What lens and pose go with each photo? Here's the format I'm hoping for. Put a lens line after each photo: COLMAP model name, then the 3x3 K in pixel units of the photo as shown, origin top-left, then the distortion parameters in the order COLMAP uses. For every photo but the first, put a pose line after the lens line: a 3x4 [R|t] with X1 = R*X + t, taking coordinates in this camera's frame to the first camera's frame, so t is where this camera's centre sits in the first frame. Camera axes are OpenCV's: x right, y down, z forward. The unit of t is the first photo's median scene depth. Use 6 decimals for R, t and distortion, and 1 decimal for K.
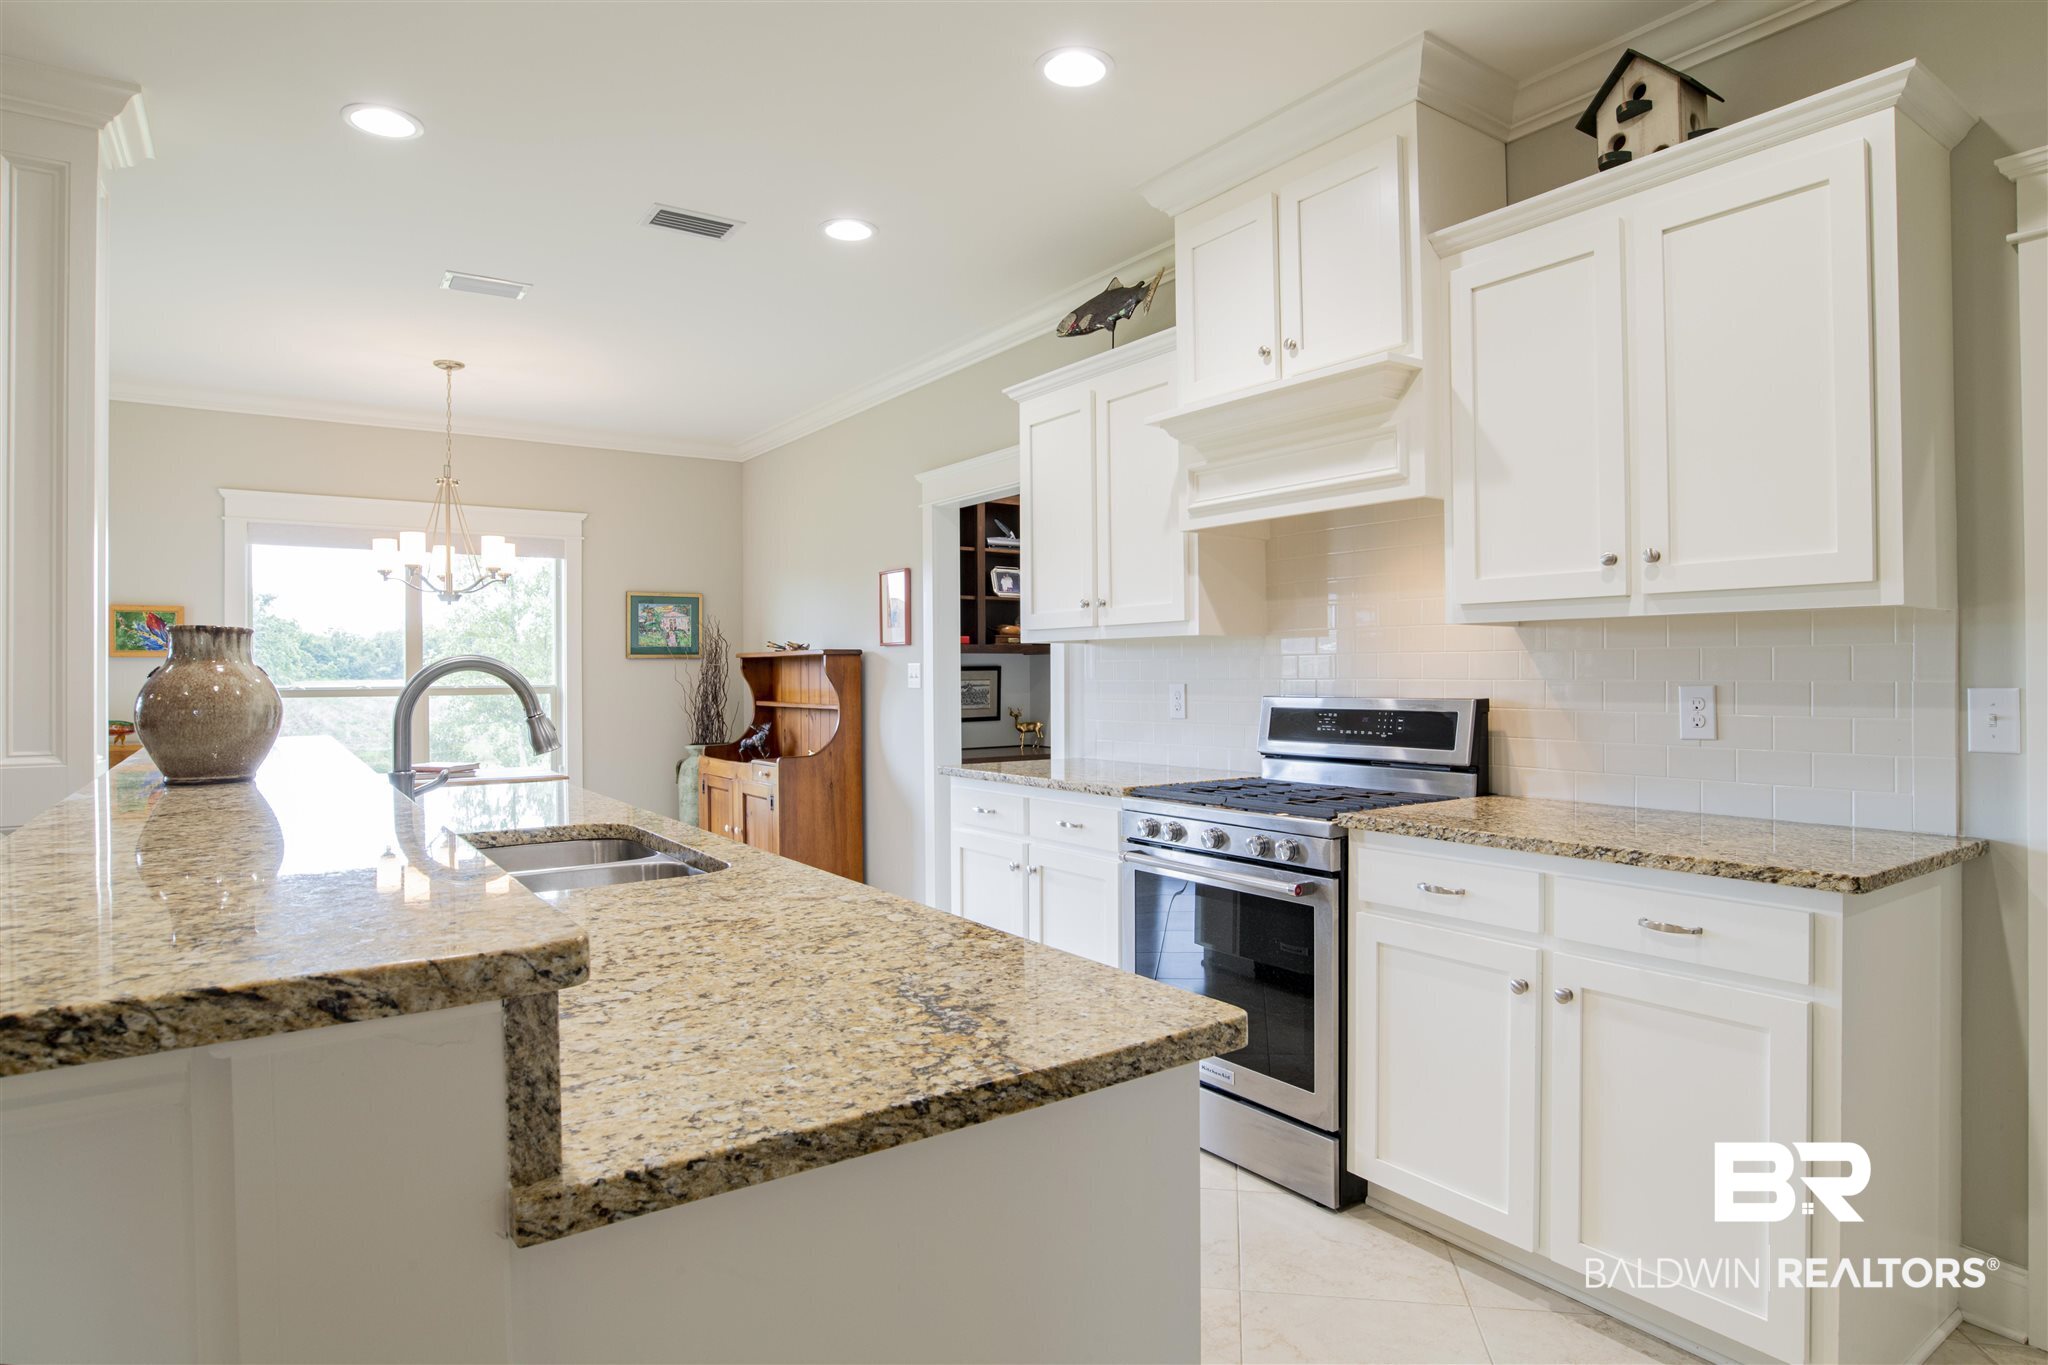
lens RADIAL K [[1135.8, 0, 1031.7], [0, 1135.8, 672.7], [0, 0, 1]] dist [-0.060809, 0.027897]
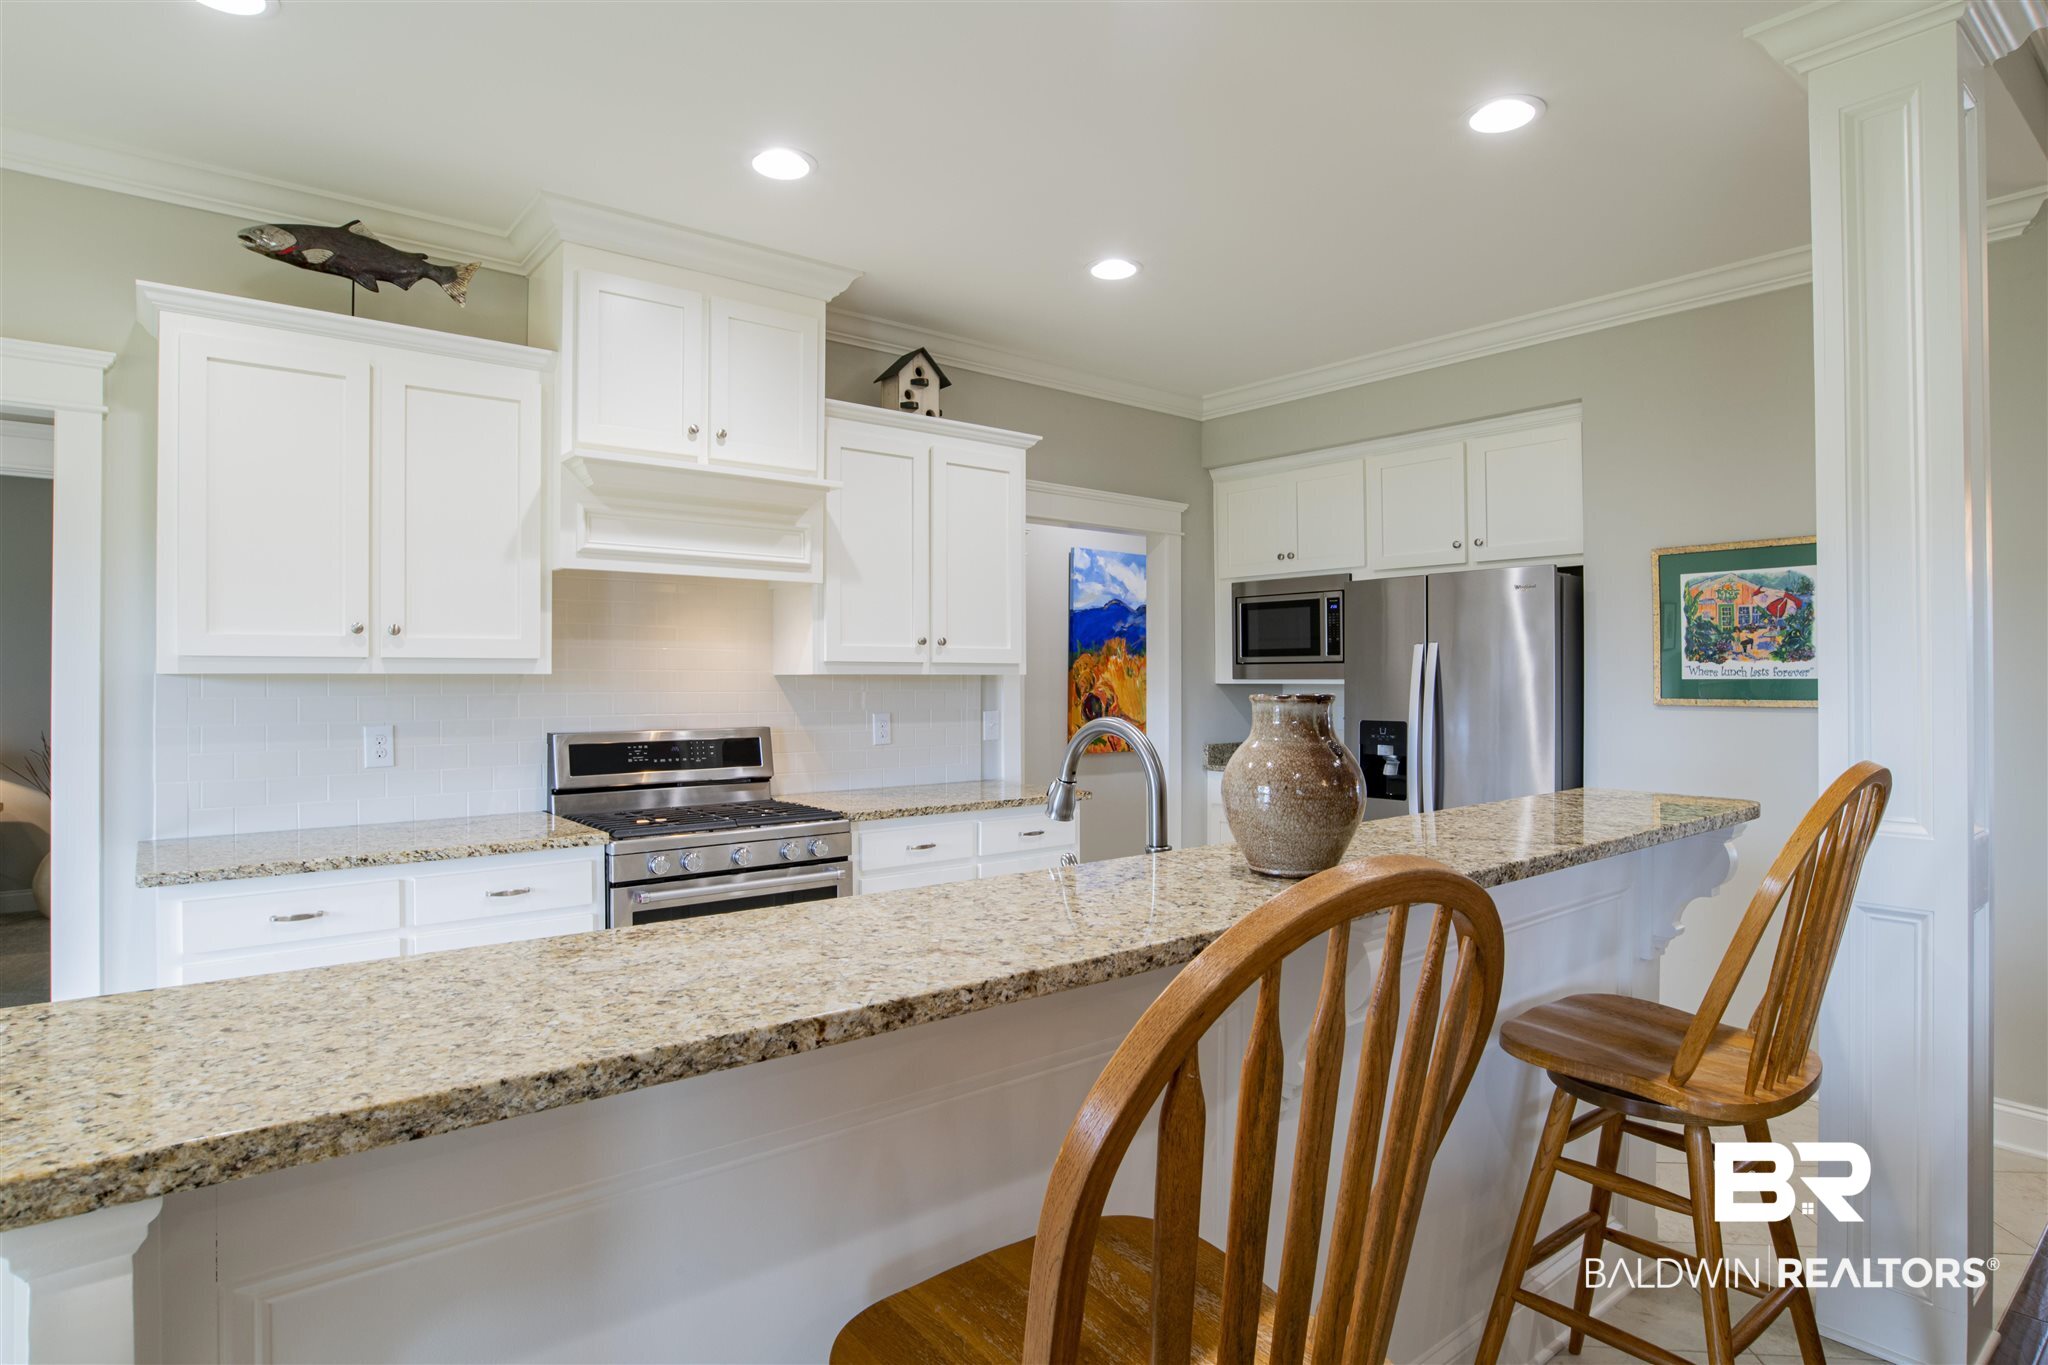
lens RADIAL K [[1110.9, 0, 1024.0], [0, 1110.9, 682.5], [0, 0, 1]] dist [-0.039571, 0.000025]
pose [[-0.071654, 0.001280, 0.997429, -0.923823], [0.000149, 0.999999, -0.001273, -0.027610], [-0.997430, 0.000057, -0.071654, 0.742652]]
